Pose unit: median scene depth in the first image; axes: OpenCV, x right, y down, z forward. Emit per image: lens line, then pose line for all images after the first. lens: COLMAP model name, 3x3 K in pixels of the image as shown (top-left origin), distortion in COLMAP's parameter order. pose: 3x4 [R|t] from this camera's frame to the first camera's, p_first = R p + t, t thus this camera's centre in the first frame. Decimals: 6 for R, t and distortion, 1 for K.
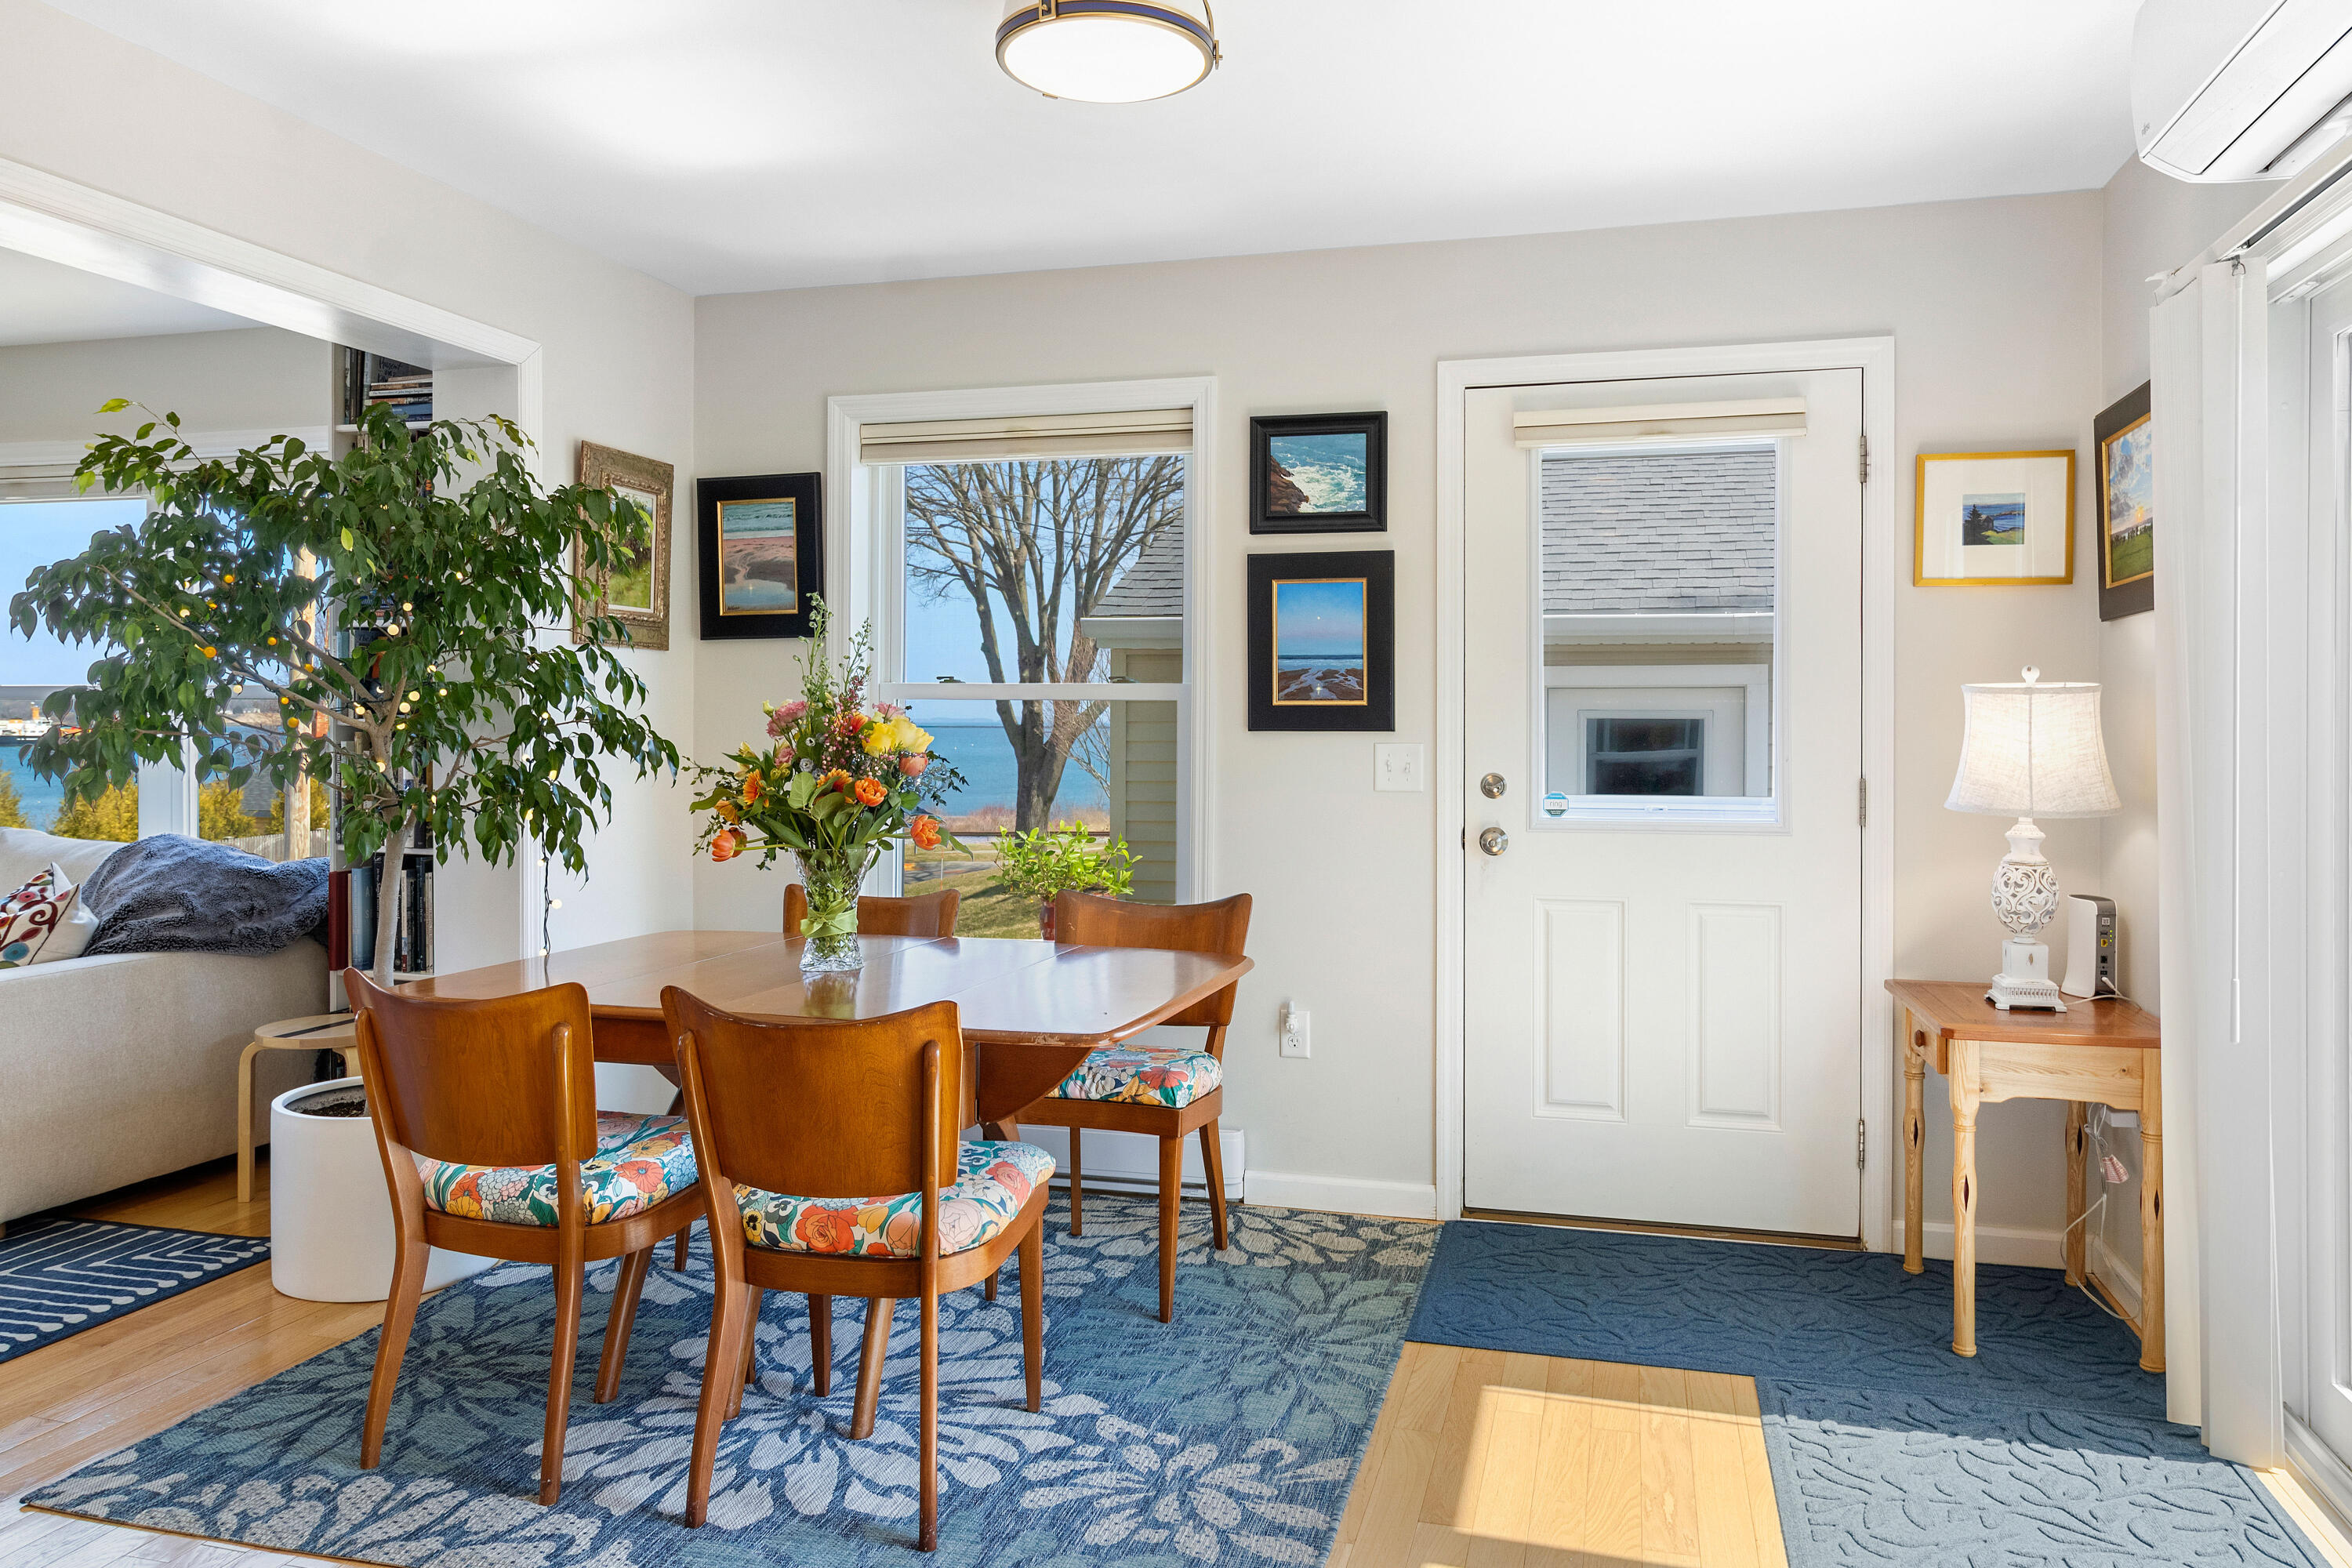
lens RADIAL K [[1611.7, 0, 1193.0], [0, 1611.7, 730.2], [0, 0, 1]] dist [0.003227, -0.000318]
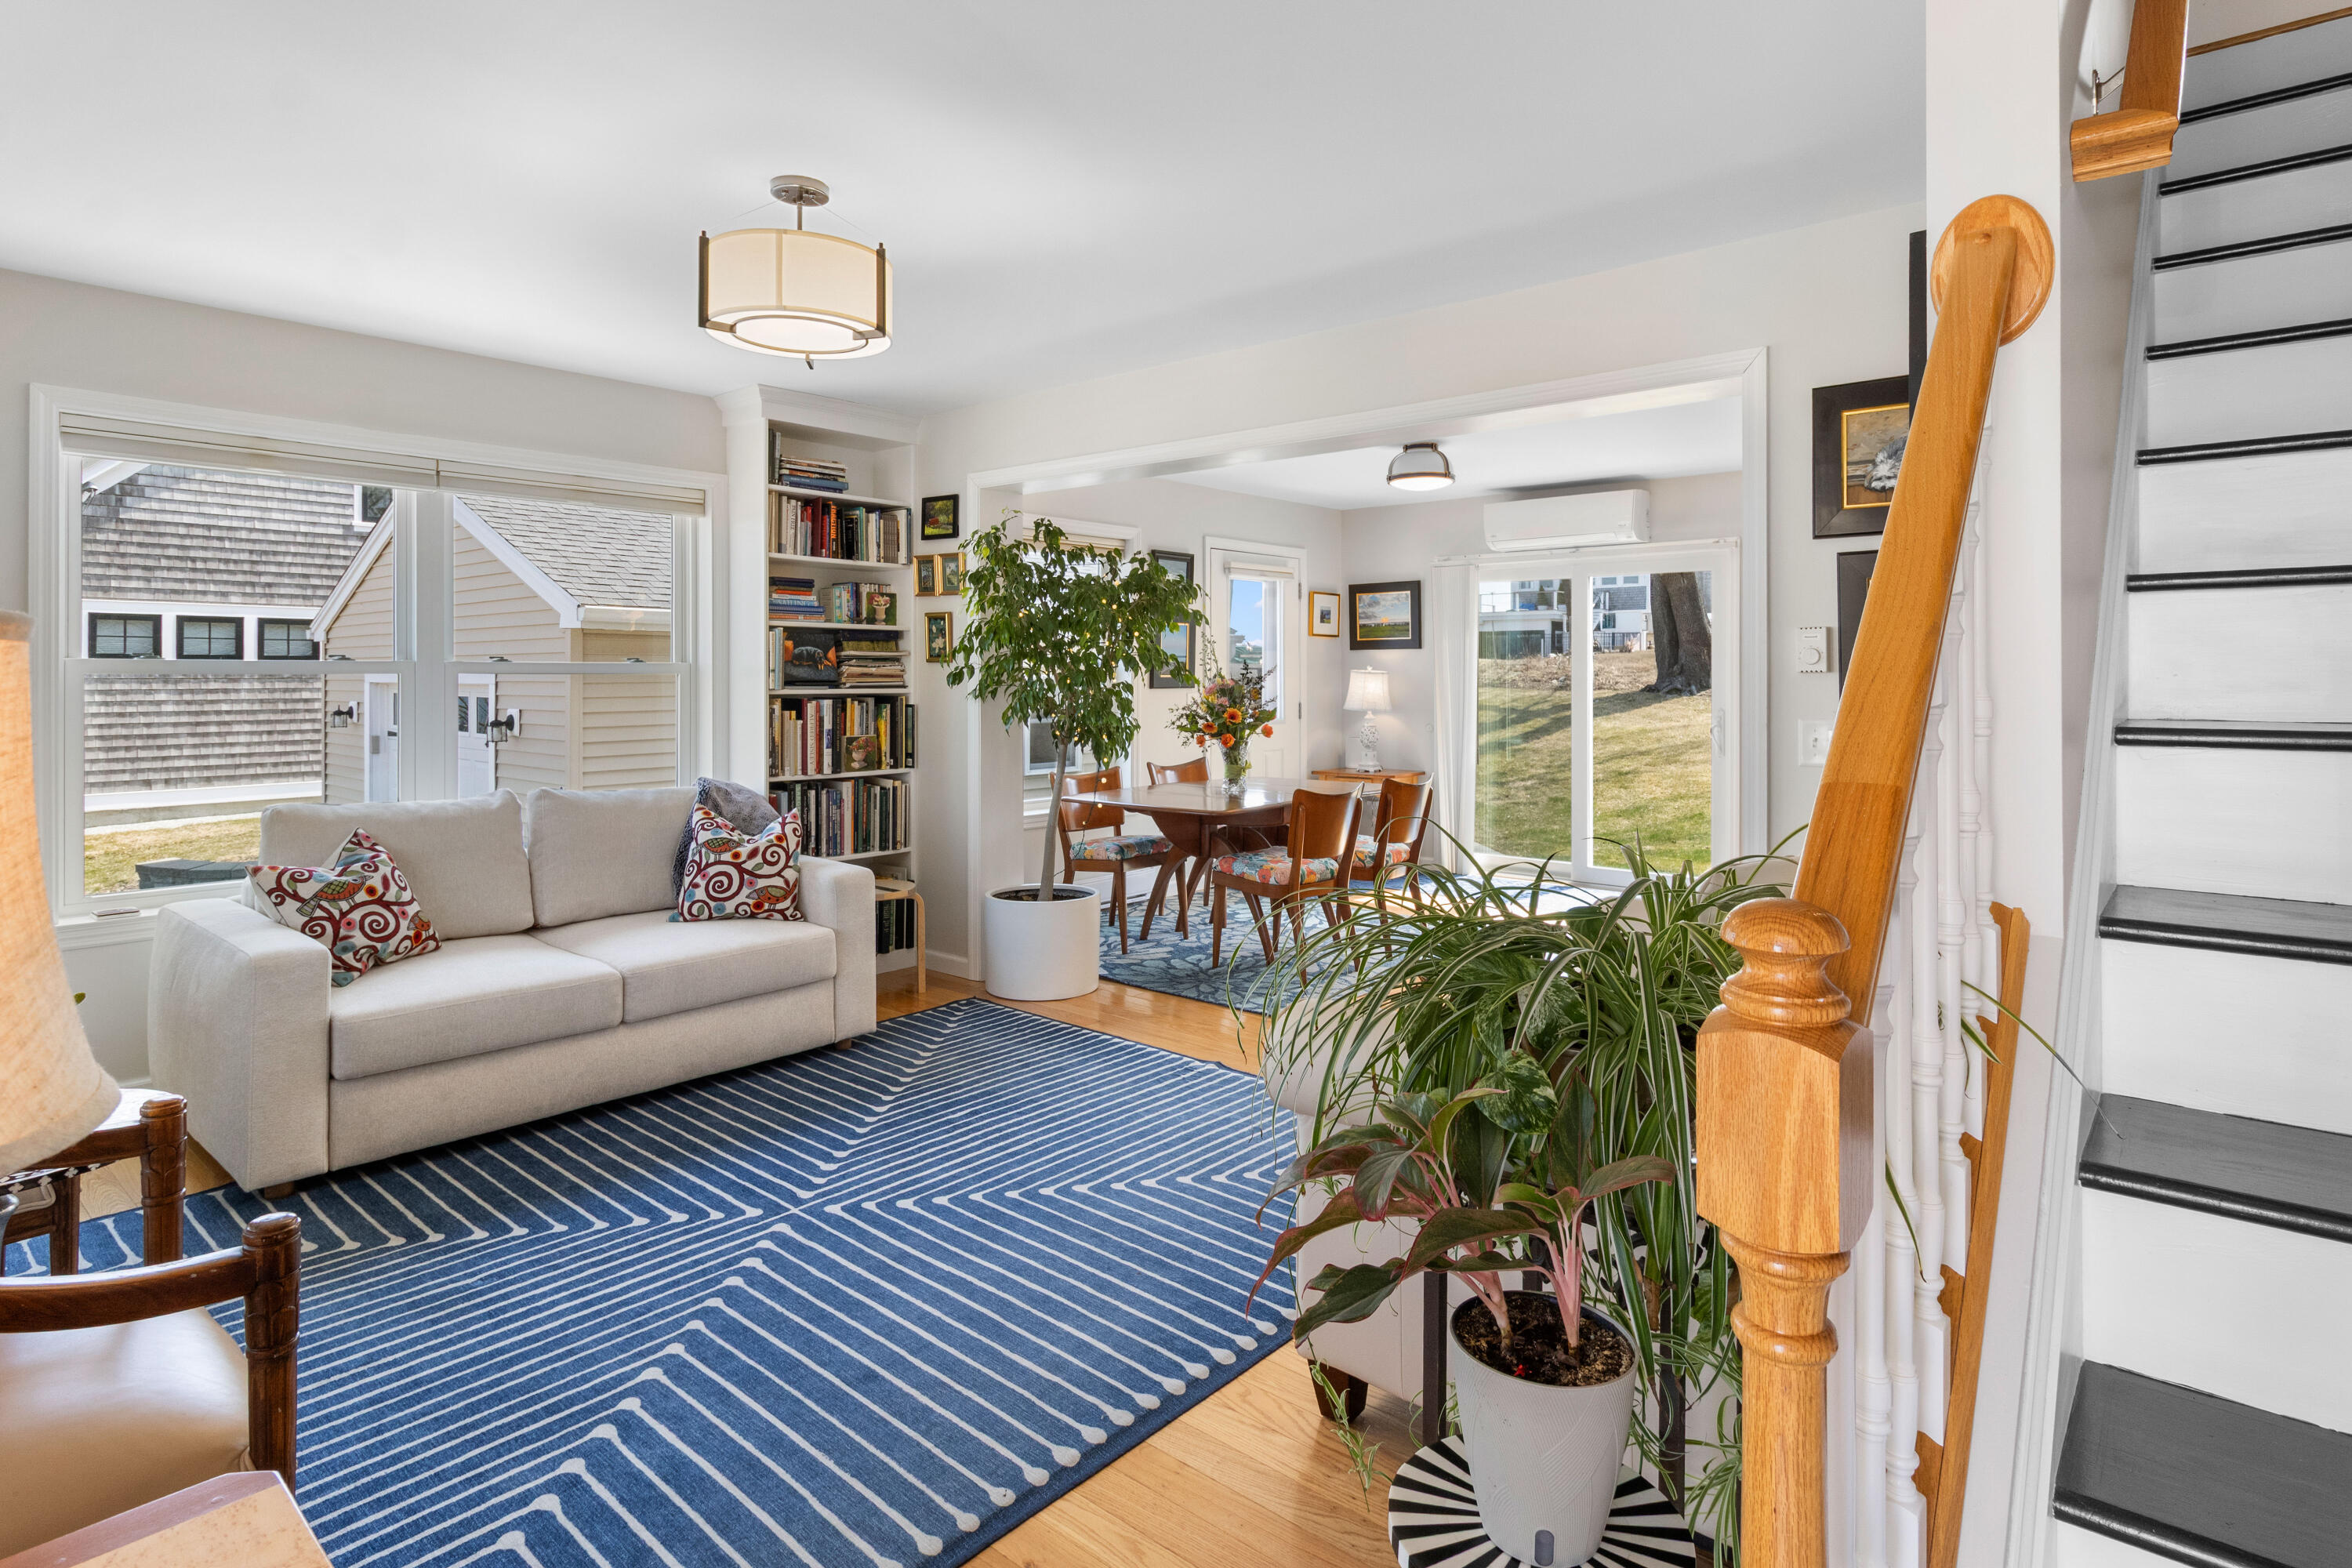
lens RADIAL K [[1230.7, 0, 1191.2], [0, 1230.7, 663.7], [0, 0, 1]] dist [0.005037, -0.000515]
pose [[0.436010, 0.002791, 0.899937, -1.598690], [0.004322, 0.999977, -0.005196, -0.026333], [-0.899931, 0.006155, 0.435988, 0.207985]]
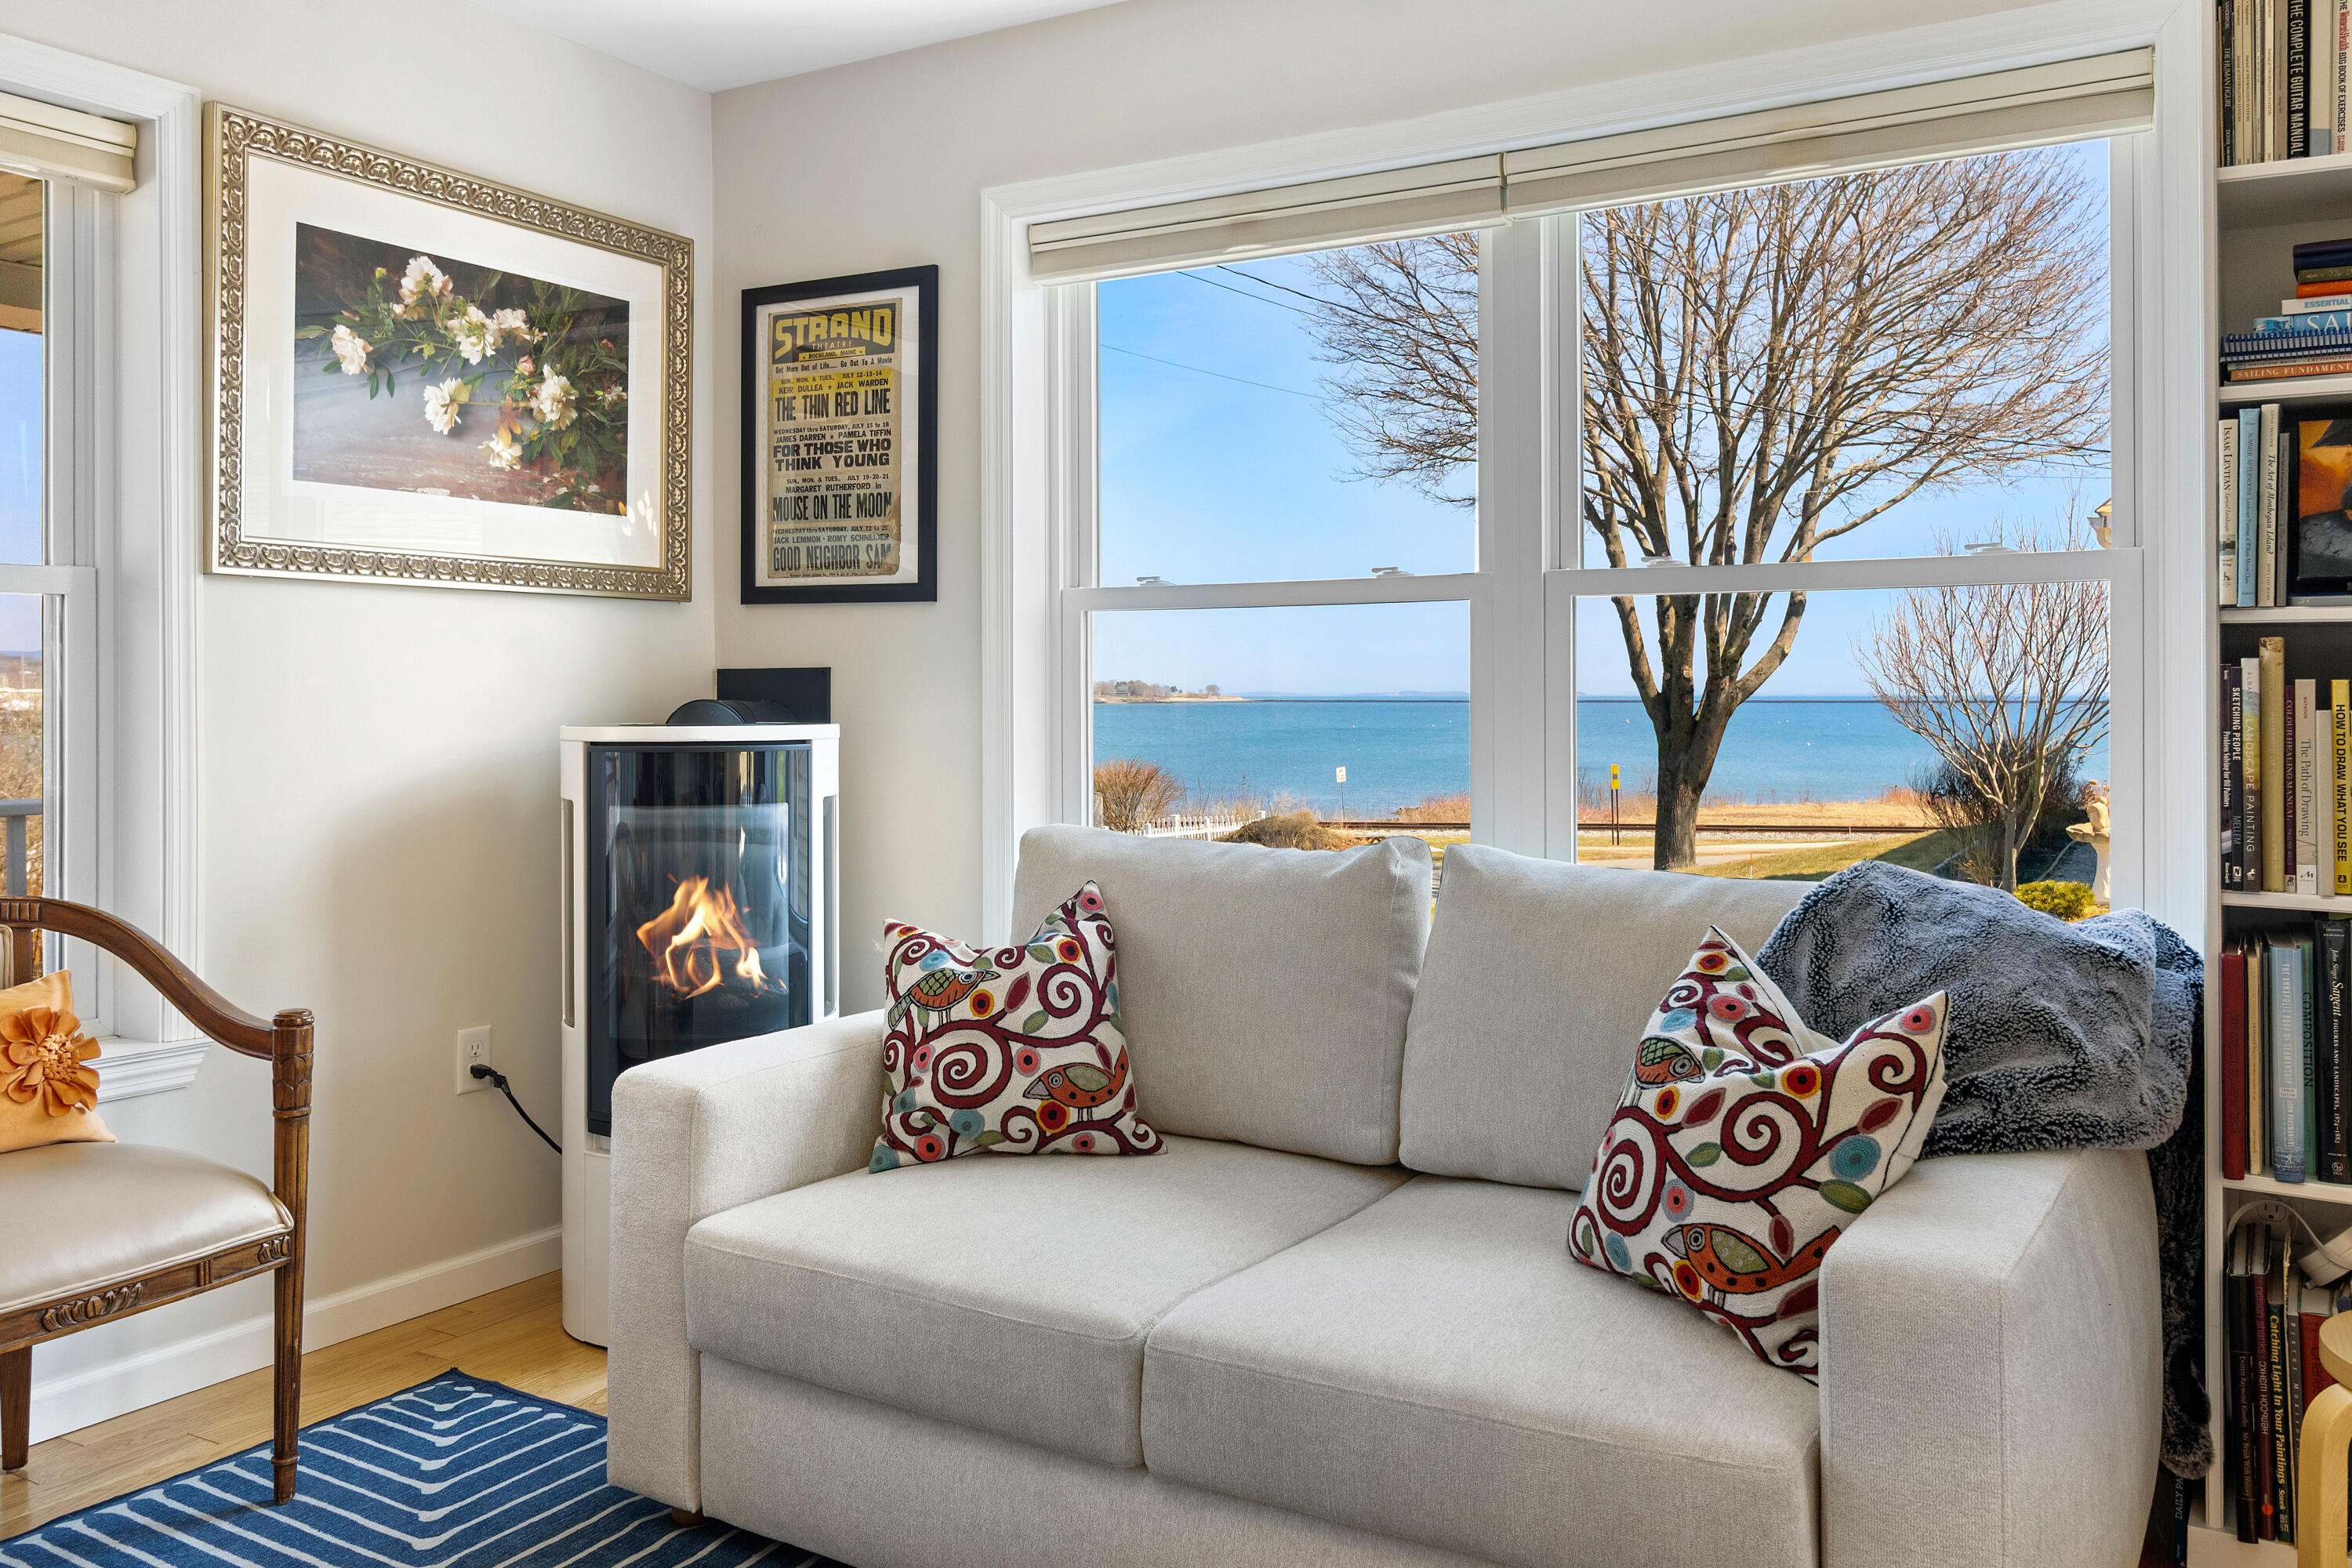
lens RADIAL K [[1818.1, 0, 1235.2], [0, 1818.1, 698.4], [0, 0, 1]] dist [-0.003227, 0.004225]
pose [[0.964206, -0.004895, -0.265107, -0.780002], [0.003509, 0.999978, -0.005703, 0.023757], [0.265129, 0.004569, 0.964202, 0.515371]]
